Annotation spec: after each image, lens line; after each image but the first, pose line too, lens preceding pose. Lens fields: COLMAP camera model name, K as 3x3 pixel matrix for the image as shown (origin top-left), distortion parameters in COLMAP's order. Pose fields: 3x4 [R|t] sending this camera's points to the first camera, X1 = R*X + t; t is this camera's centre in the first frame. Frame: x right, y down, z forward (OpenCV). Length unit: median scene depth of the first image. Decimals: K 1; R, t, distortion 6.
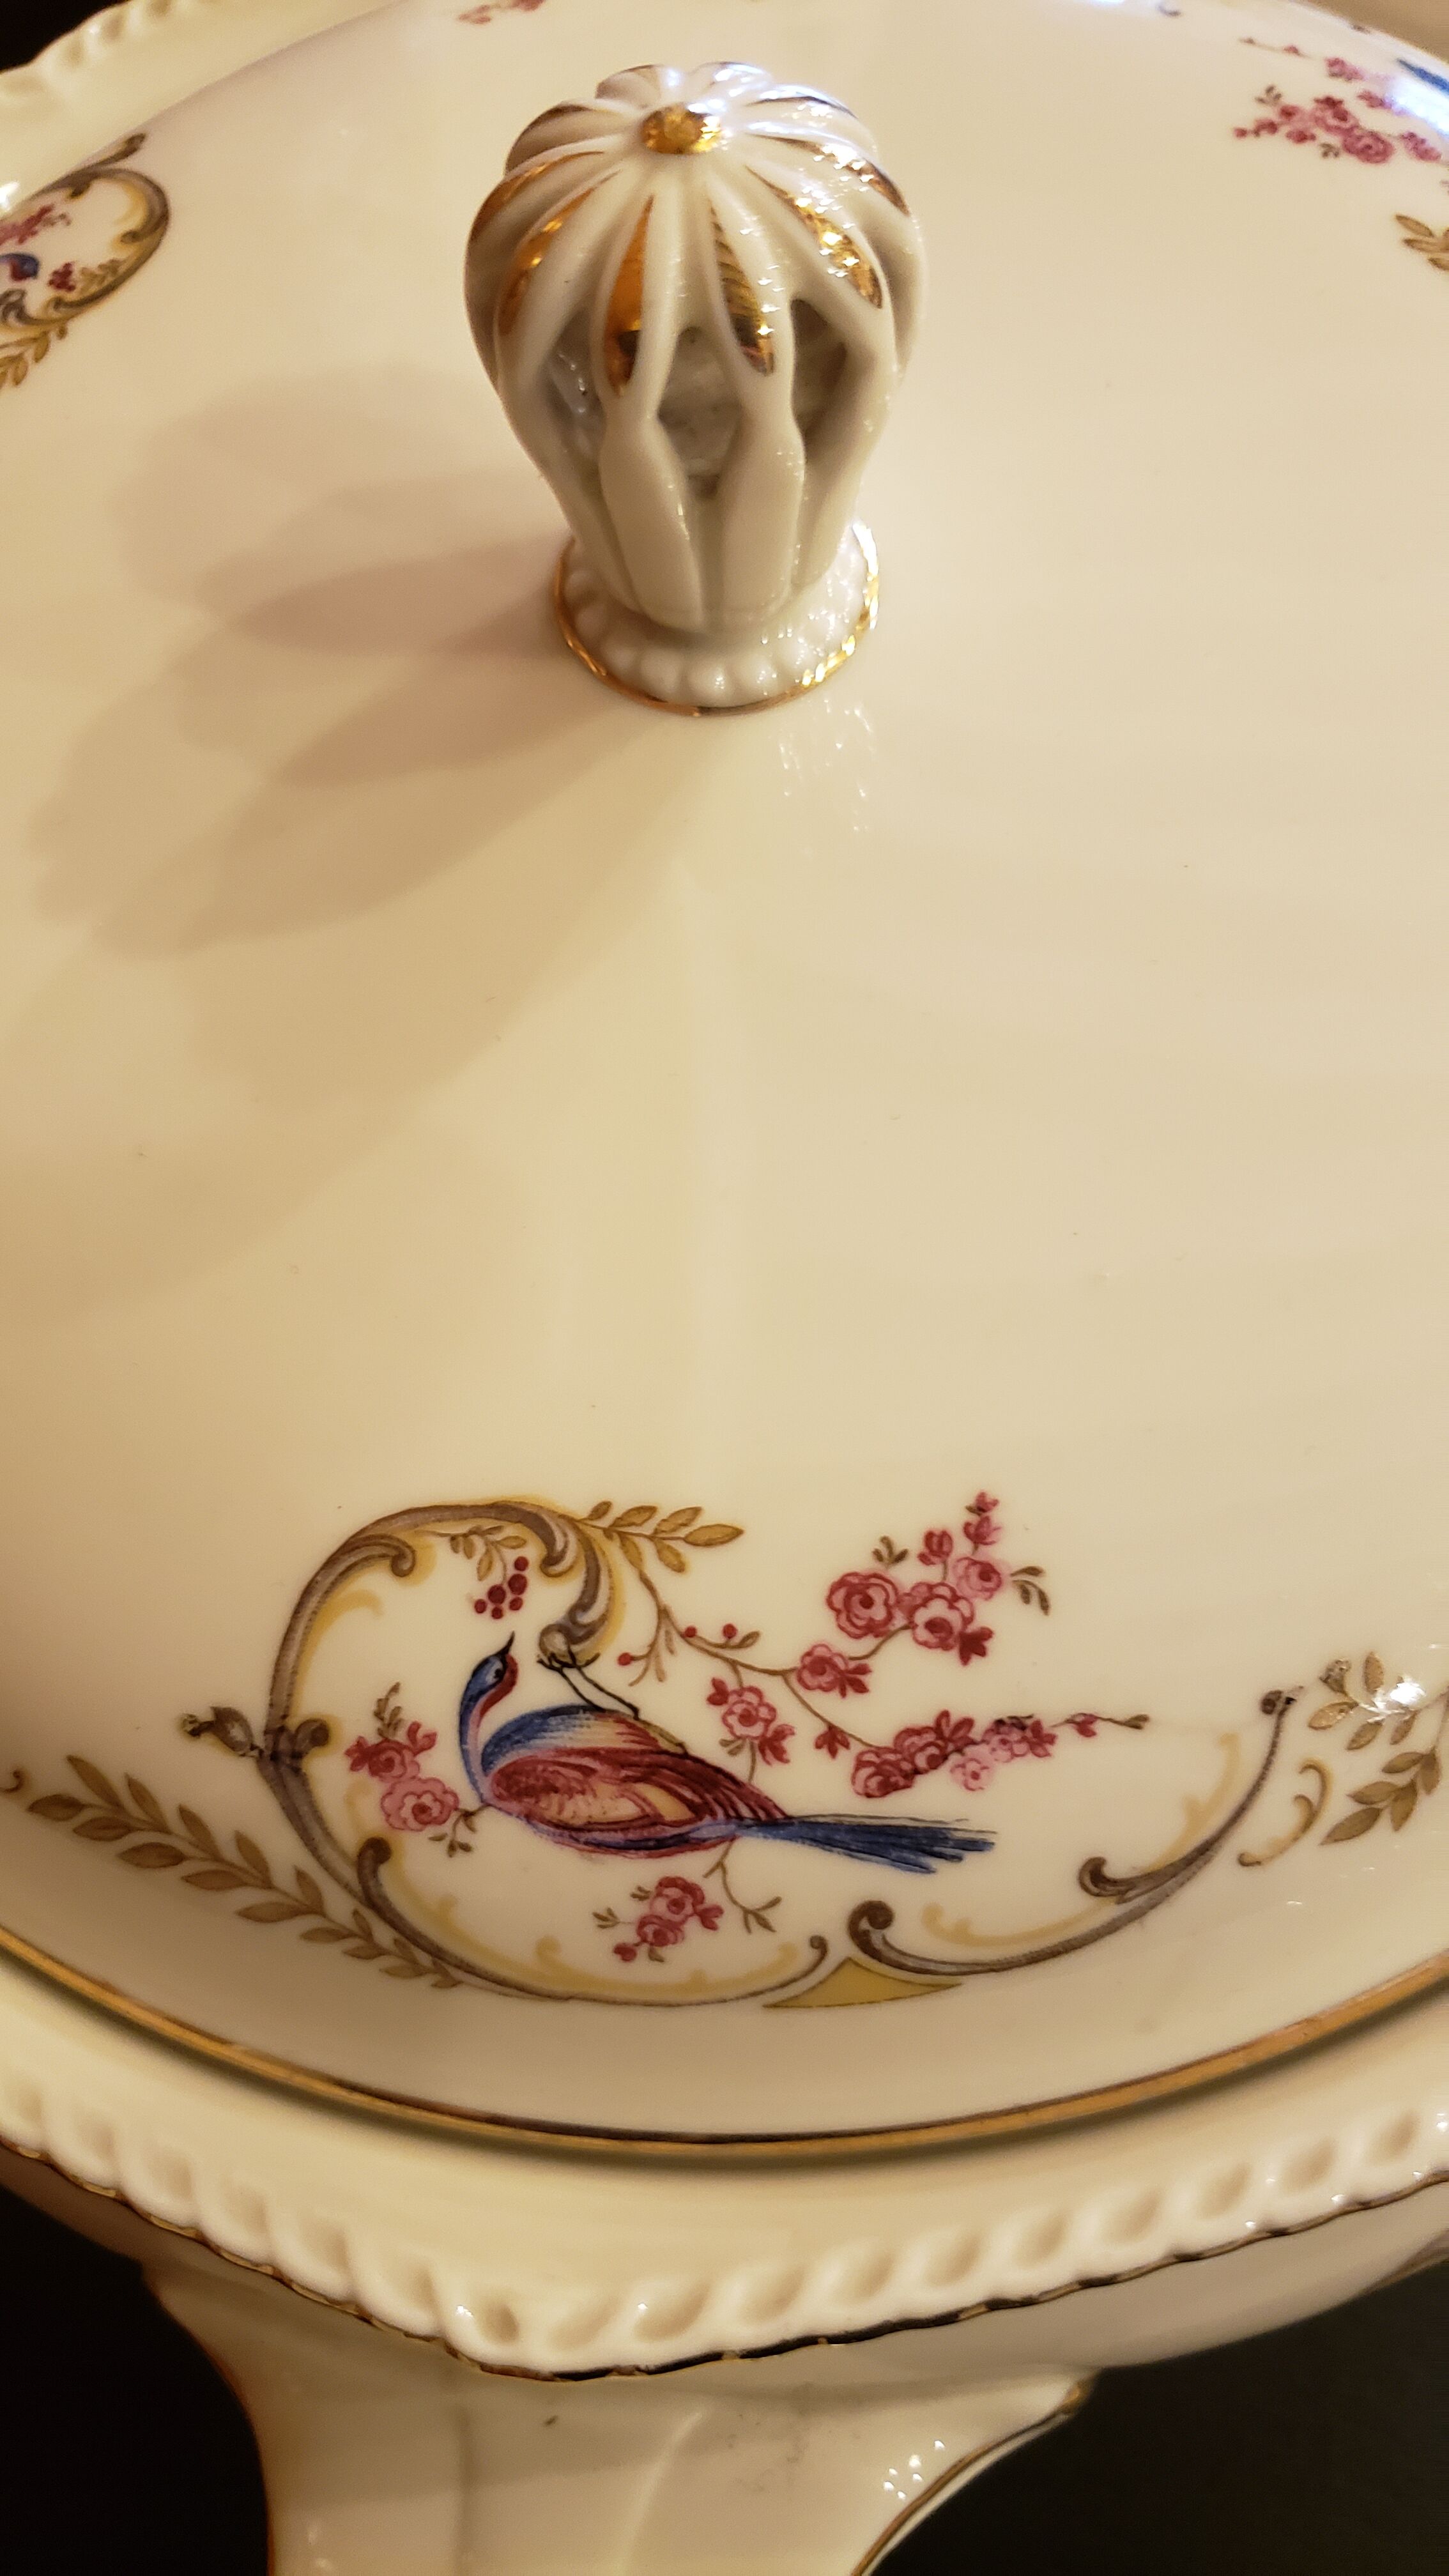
lens RADIAL K [[1818.9, 0, 763.8], [0, 1818.9, 1283.5], [0, 0, 1]] dist [0.045354, 0.001234]
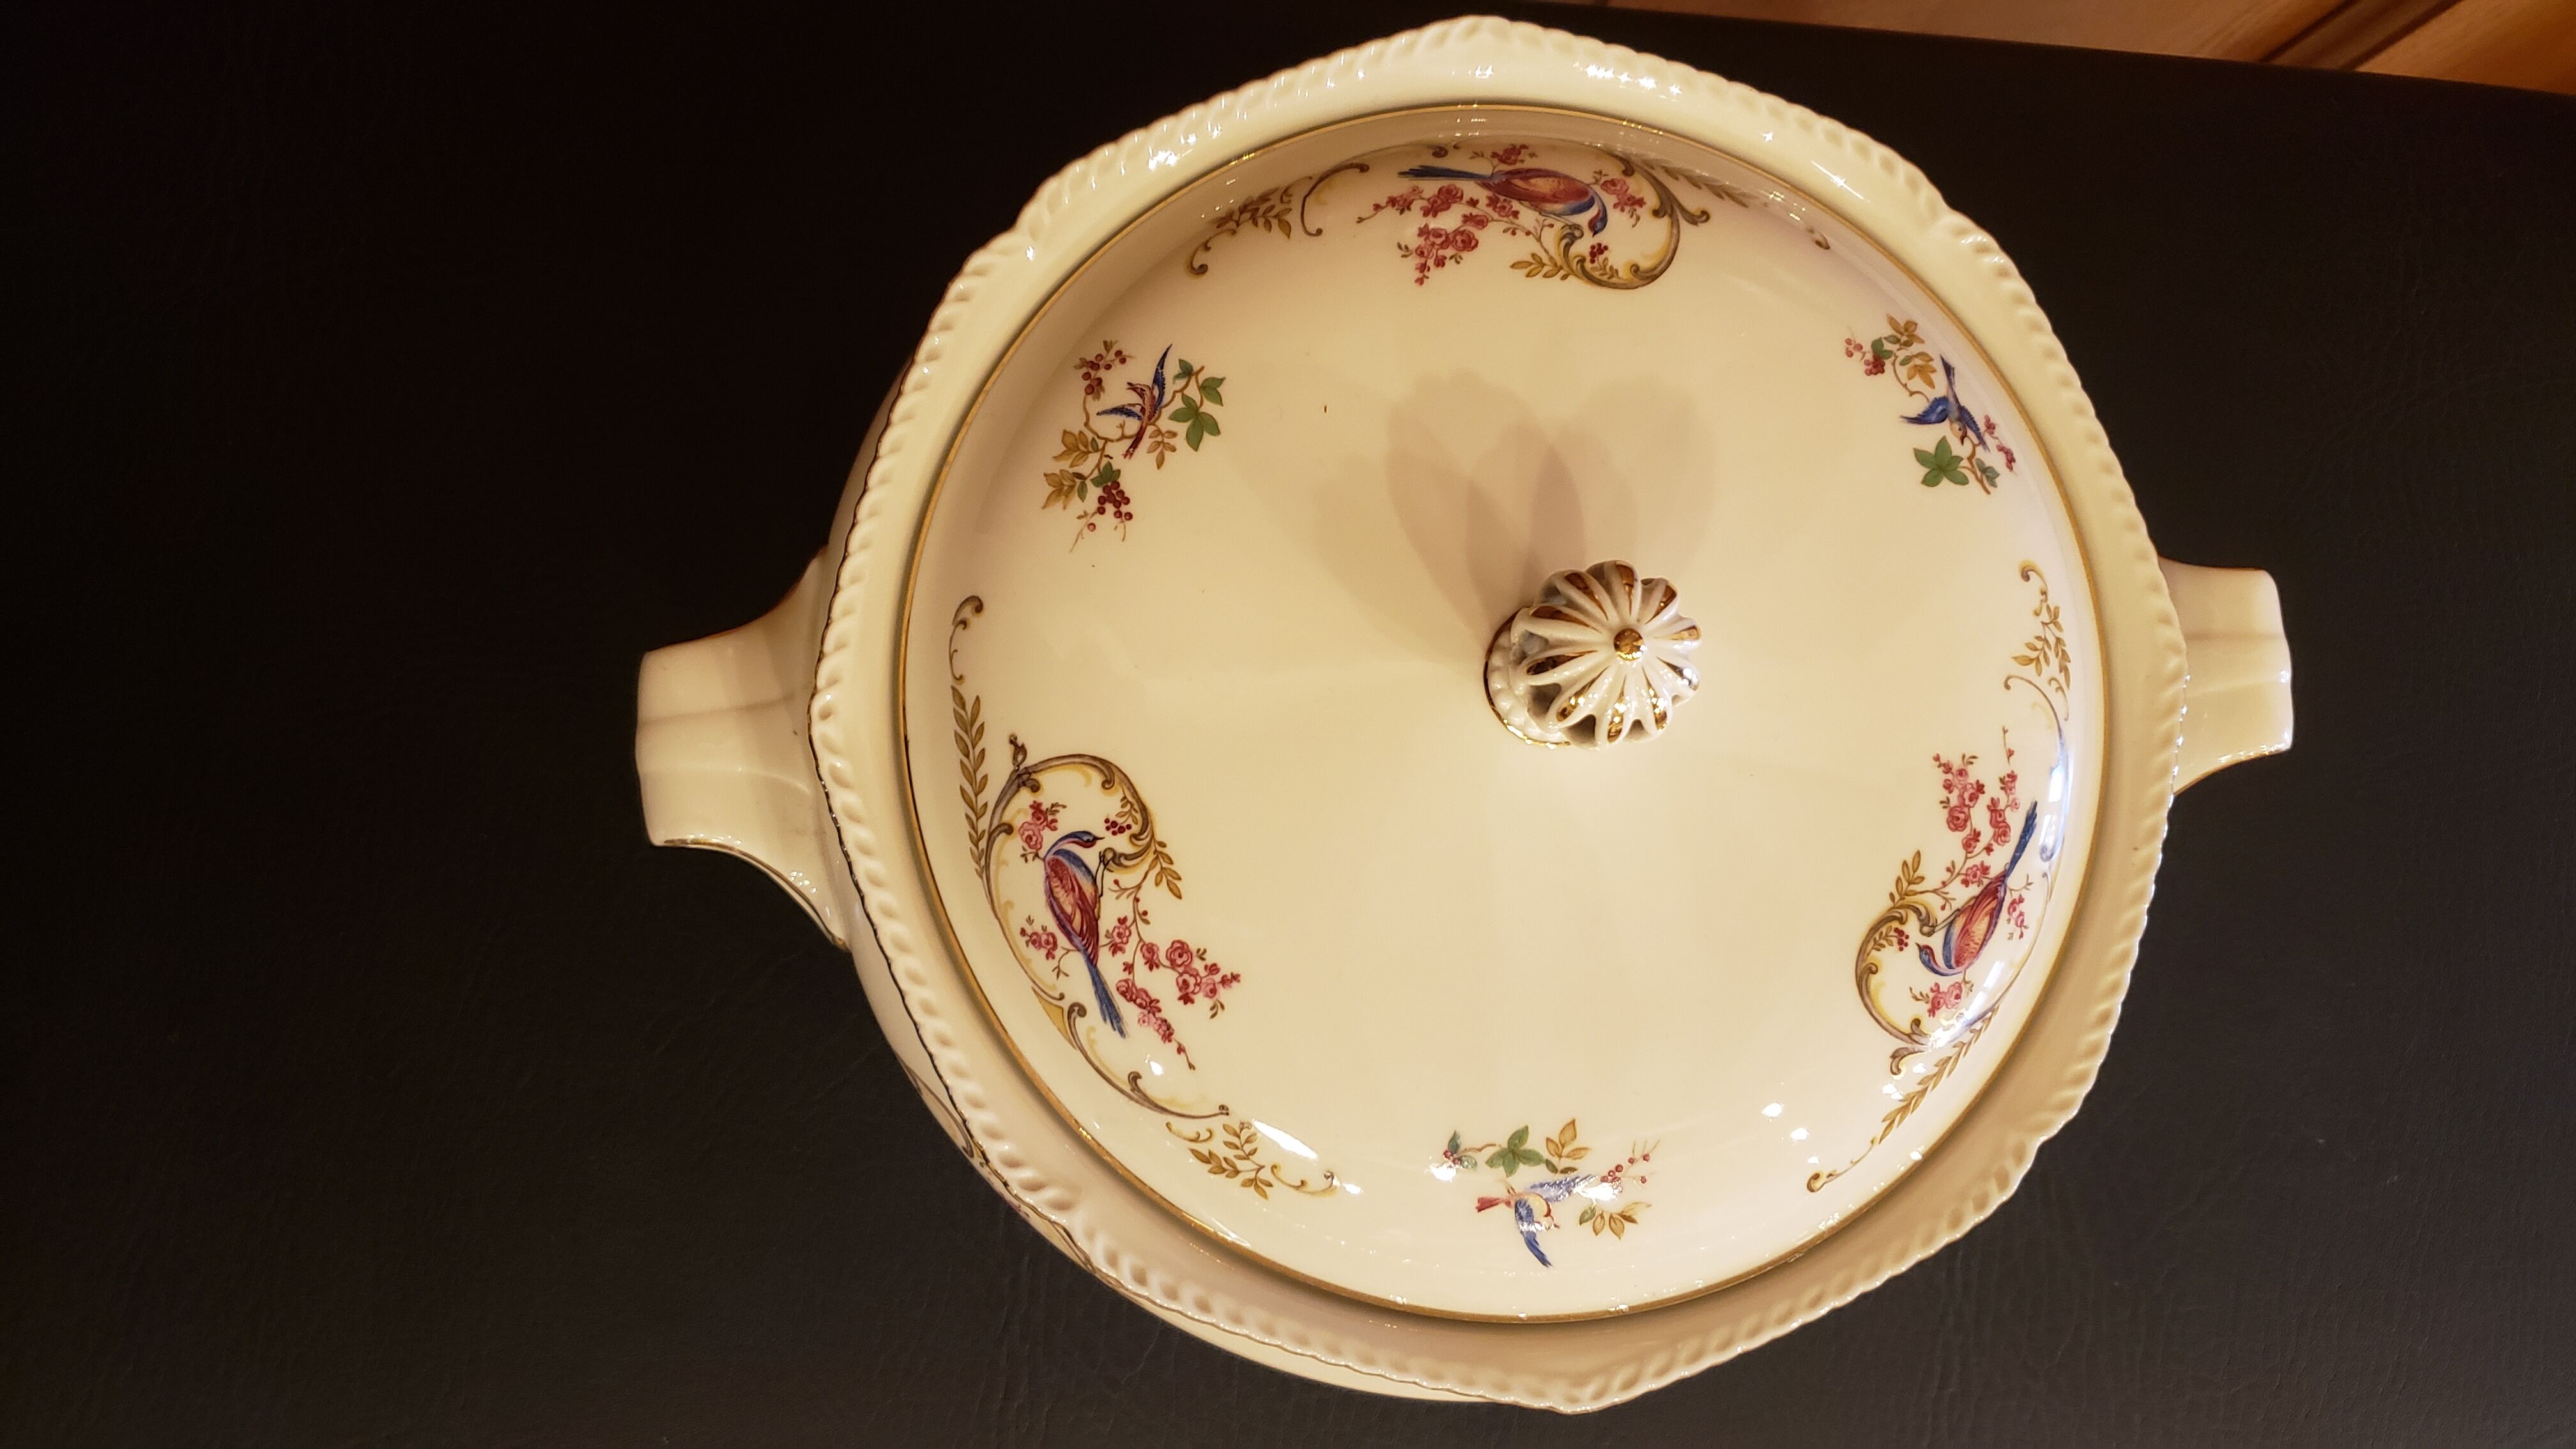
lens RADIAL K [[1818.9, 0, 1288.0], [0, 1818.9, 724.5], [0, 0, 1]] dist [0.045354, 0.001234]
pose [[0.483353, 0.875211, 0.019370, -0.202469], [-0.856520, 0.468225, 0.217113, -0.657169], [0.180950, -0.121533, 0.975954, -1.421629]]
